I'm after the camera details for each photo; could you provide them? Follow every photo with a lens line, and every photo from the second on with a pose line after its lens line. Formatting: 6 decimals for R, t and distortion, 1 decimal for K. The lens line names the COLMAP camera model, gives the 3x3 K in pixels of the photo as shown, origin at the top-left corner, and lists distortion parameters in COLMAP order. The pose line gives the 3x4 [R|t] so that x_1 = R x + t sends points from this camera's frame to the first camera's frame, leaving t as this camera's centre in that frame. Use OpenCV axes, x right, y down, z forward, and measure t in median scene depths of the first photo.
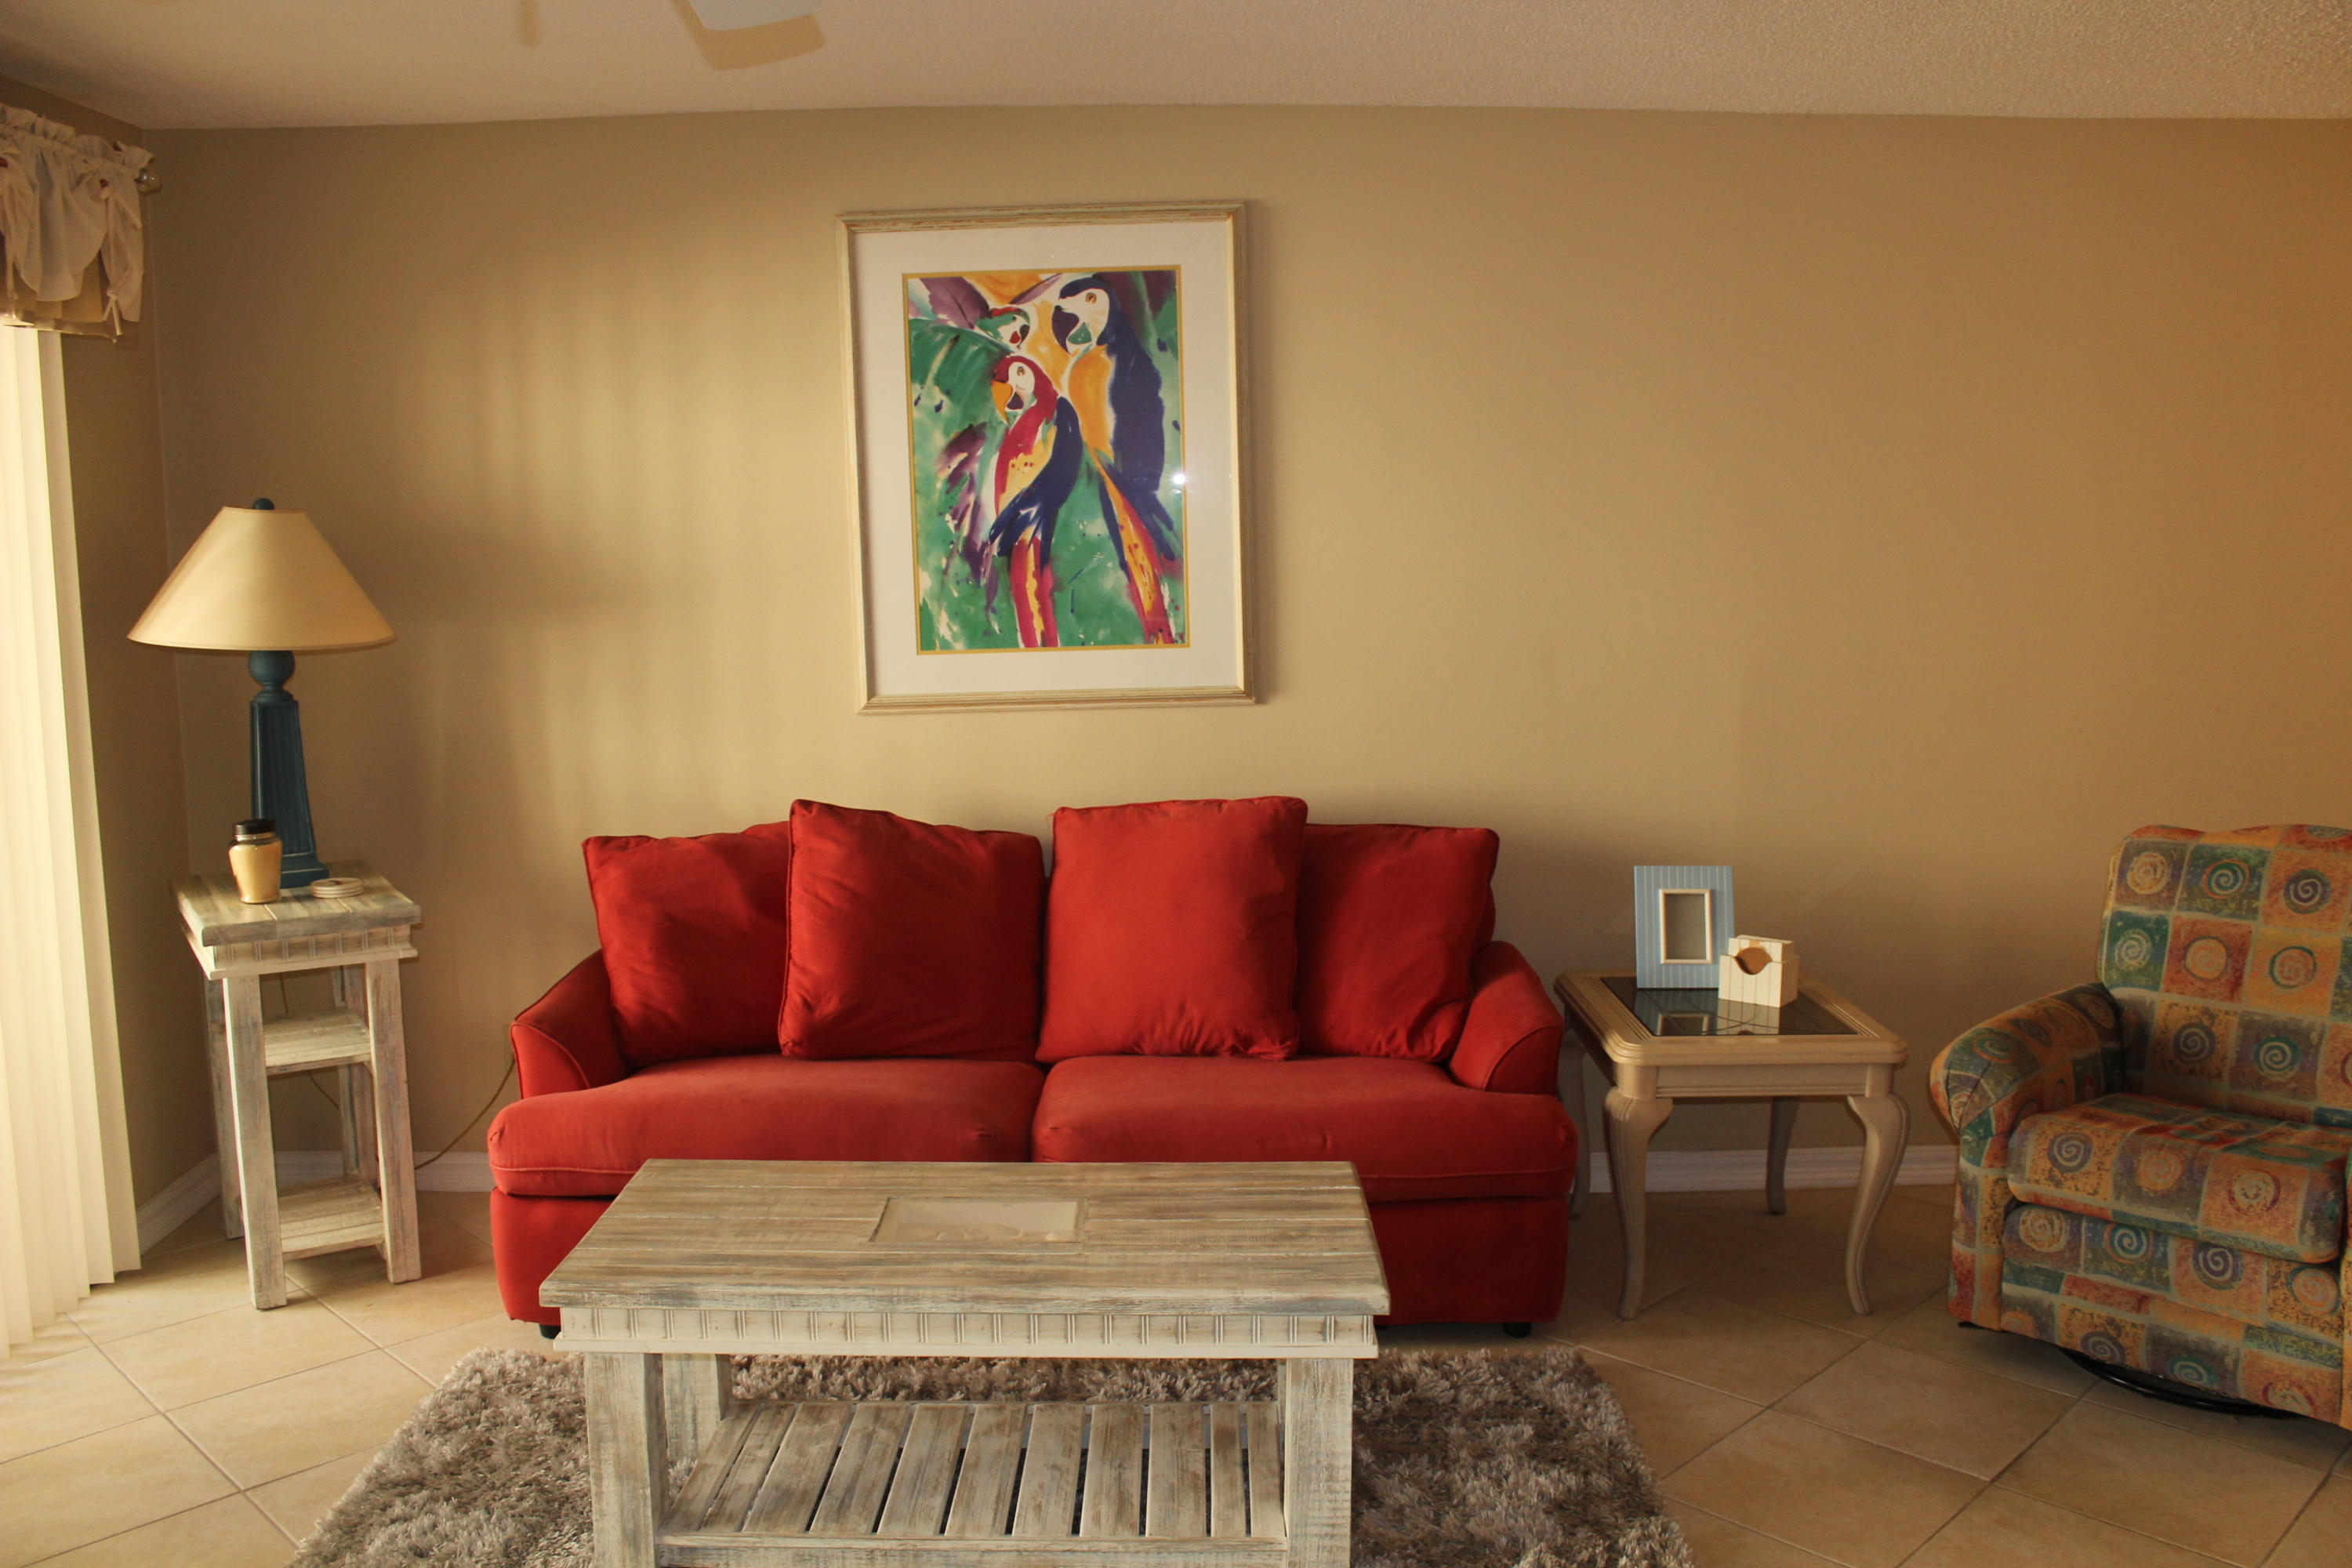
lens RADIAL K [[1954.6, 0, 1183.5], [0, 1954.6, 795.2], [0, 0, 1]] dist [-0.166757, 0.145743]
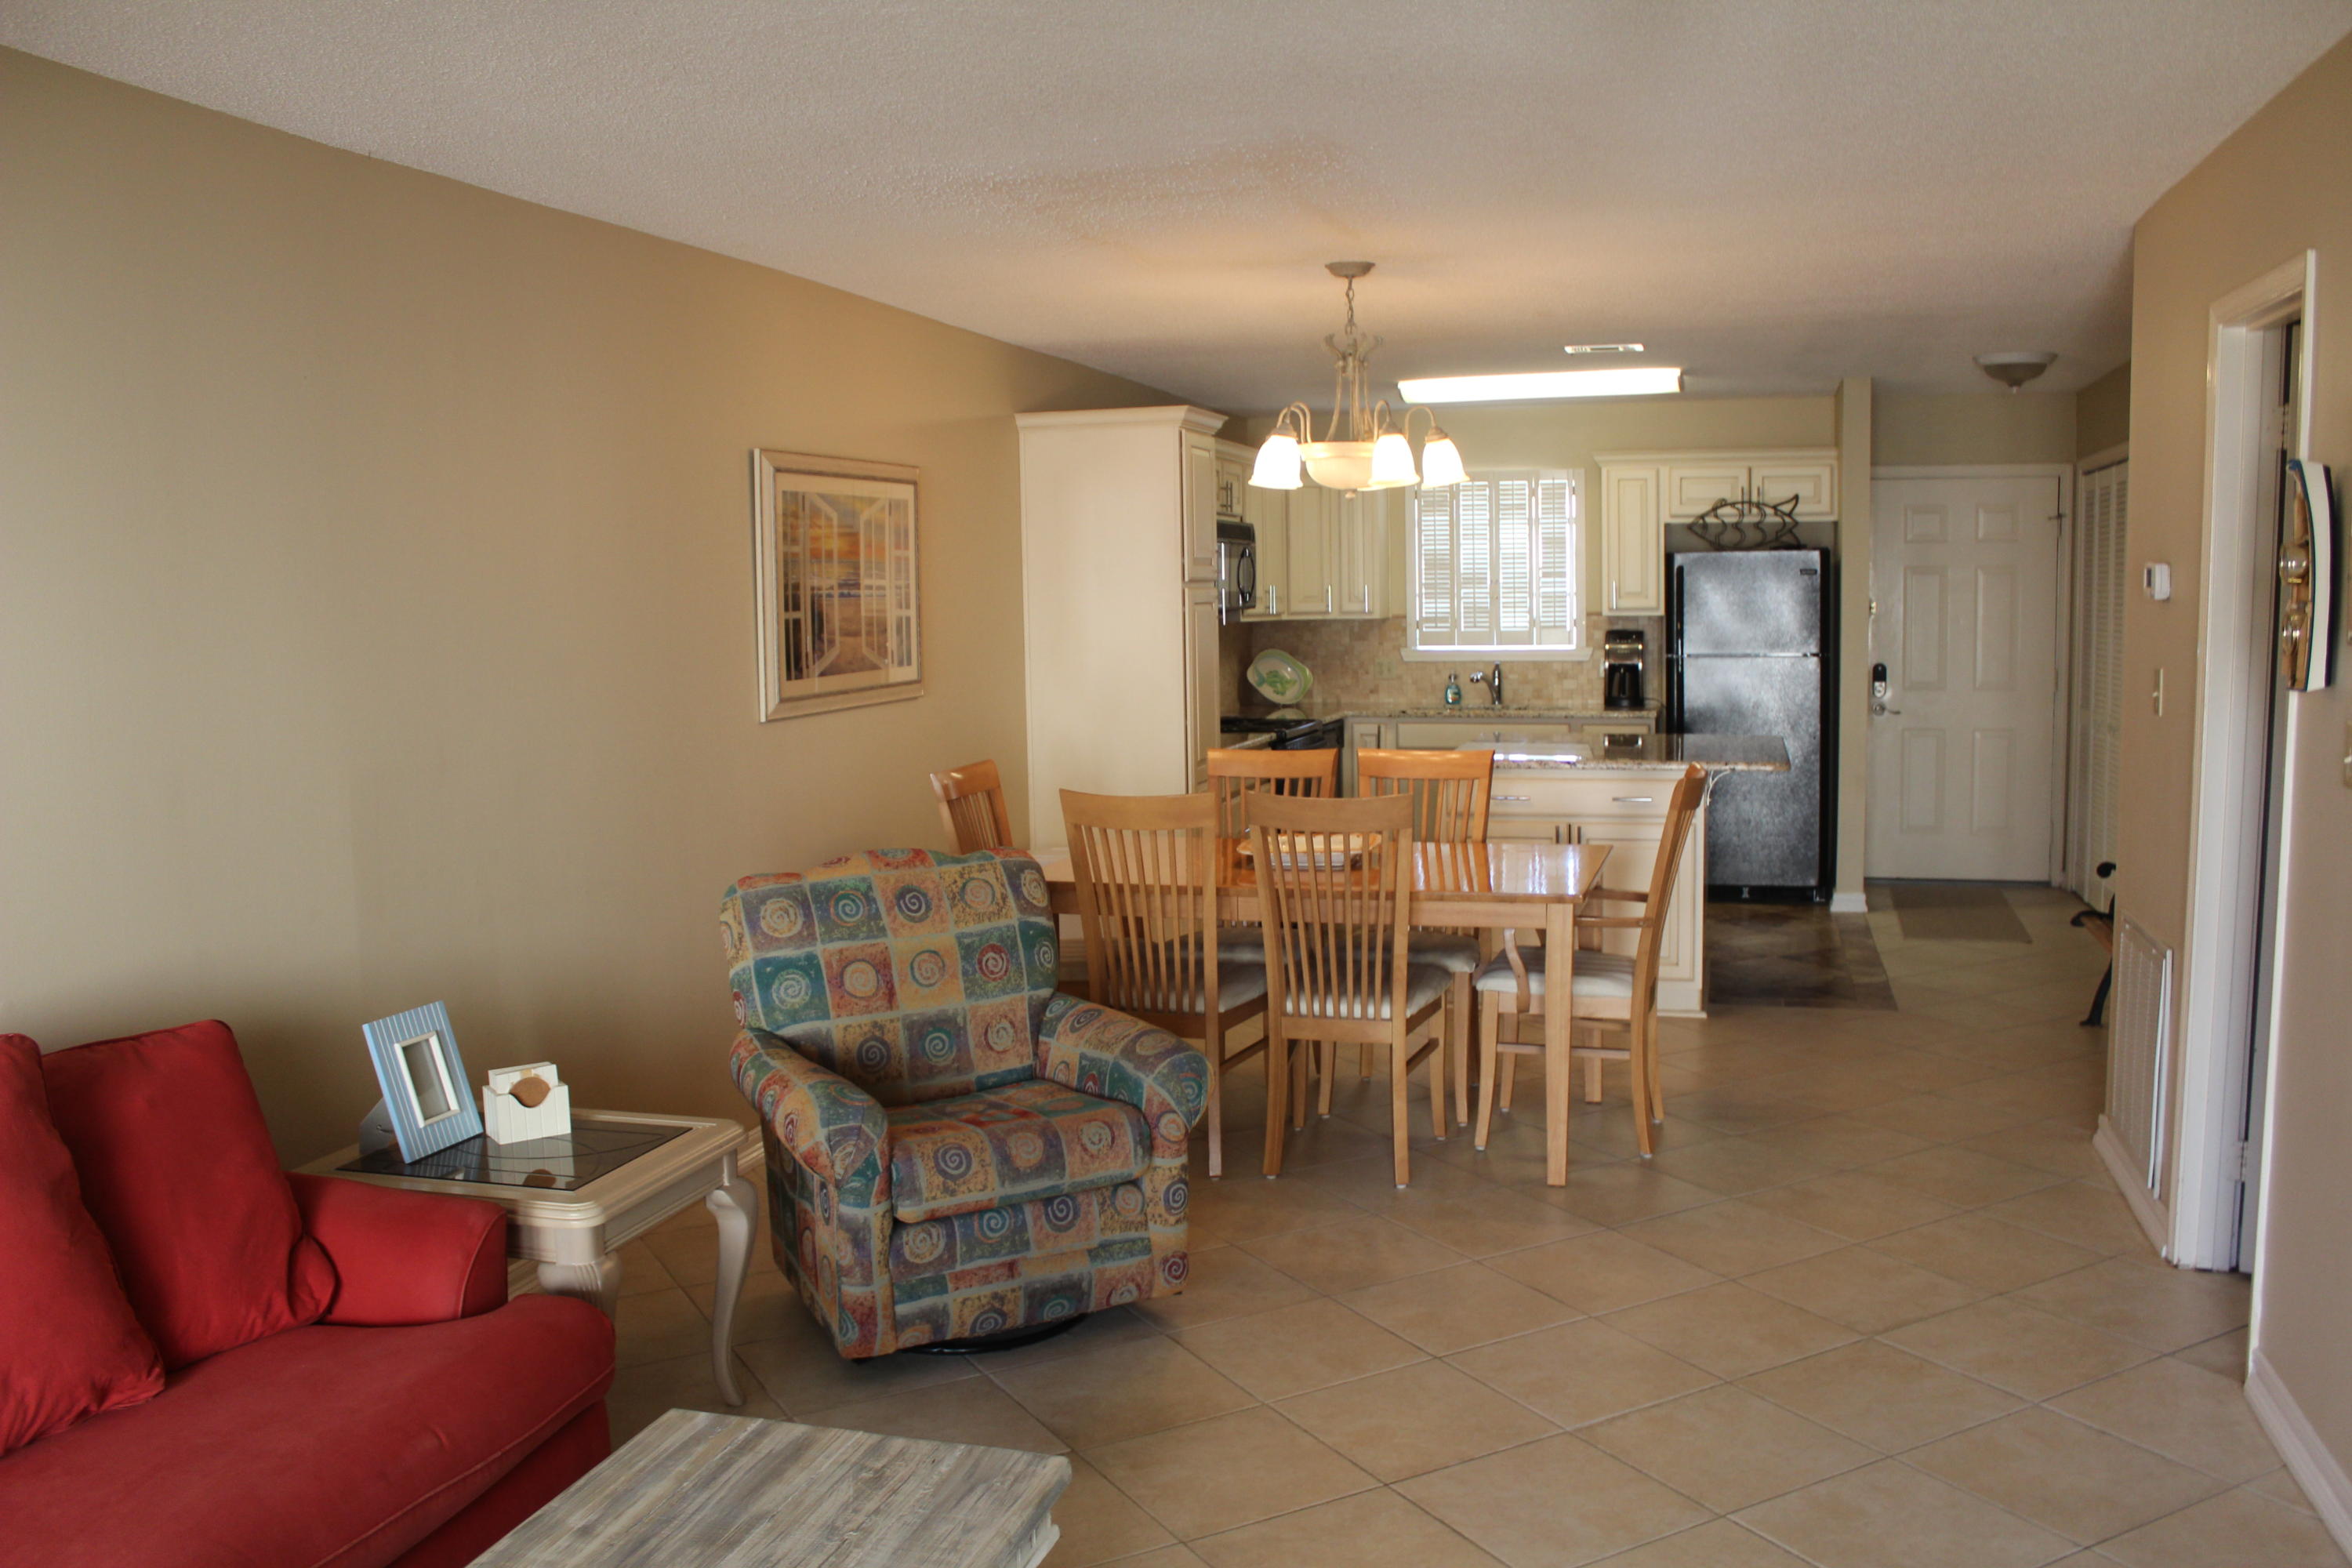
lens RADIAL K [[1954.6, 0, 1183.5], [0, 1954.6, 795.2], [0, 0, 1]] dist [-0.166757, 0.145743]
pose [[0.285375, -0.109189, 0.952176, -0.524108], [0.154610, 0.985722, 0.066698, -0.073408], [-0.945863, 0.128182, 0.298182, 0.487240]]
